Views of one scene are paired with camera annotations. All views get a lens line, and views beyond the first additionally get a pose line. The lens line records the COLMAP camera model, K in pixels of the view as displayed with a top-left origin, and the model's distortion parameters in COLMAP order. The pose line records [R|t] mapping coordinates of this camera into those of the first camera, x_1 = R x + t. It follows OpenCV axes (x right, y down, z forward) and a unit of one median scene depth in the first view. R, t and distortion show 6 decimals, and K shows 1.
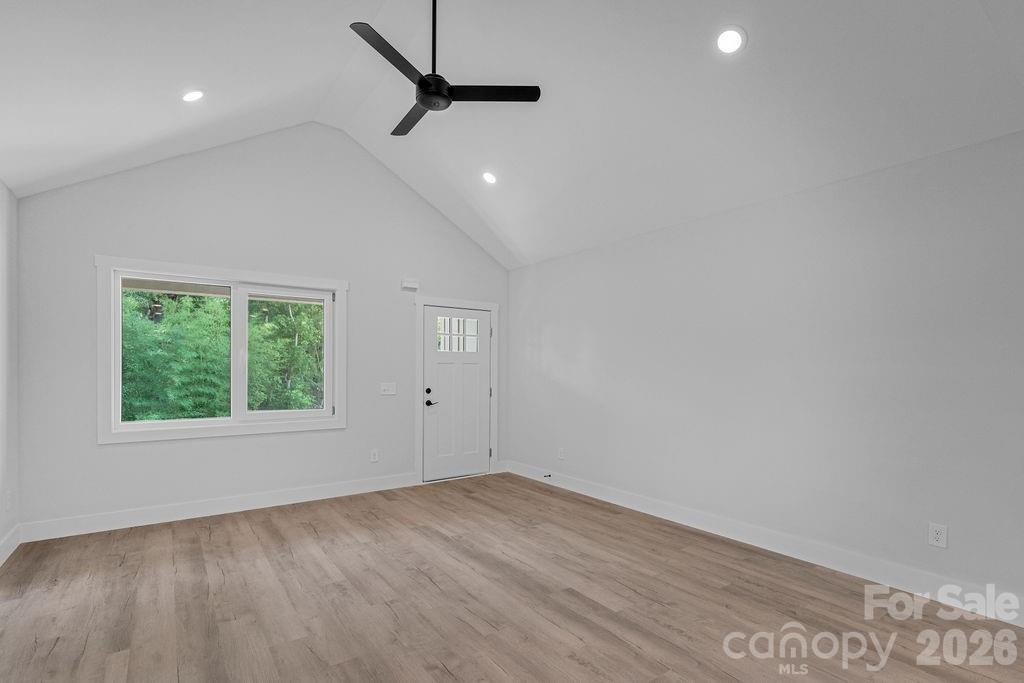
lens RADIAL K [[474.2, 0, 509.3], [0, 474.2, 359.7], [0, 0, 1]] dist [0.000381, 0.000459]
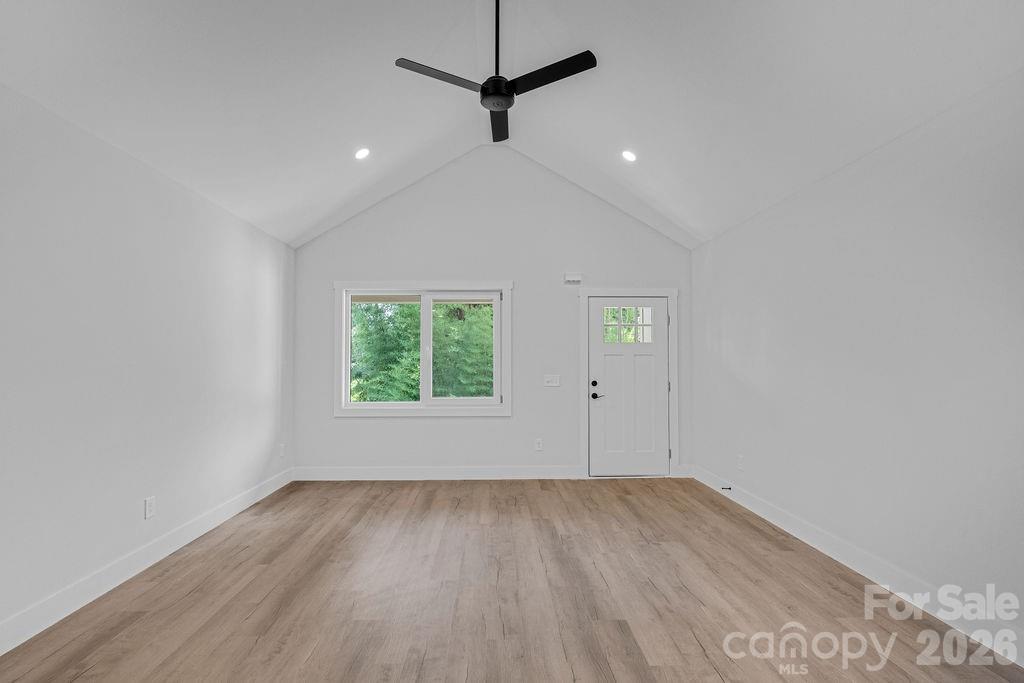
lens RADIAL K [[468.0, 0, 511.5], [0, 468.0, 339.3], [0, 0, 1]] dist [-0.001810, 0.000033]
pose [[0.833496, -0.030906, -0.551660, 0.273280], [0.015414, 0.999346, -0.032699, 0.004470], [0.552310, 0.018751, 0.833428, 0.119061]]
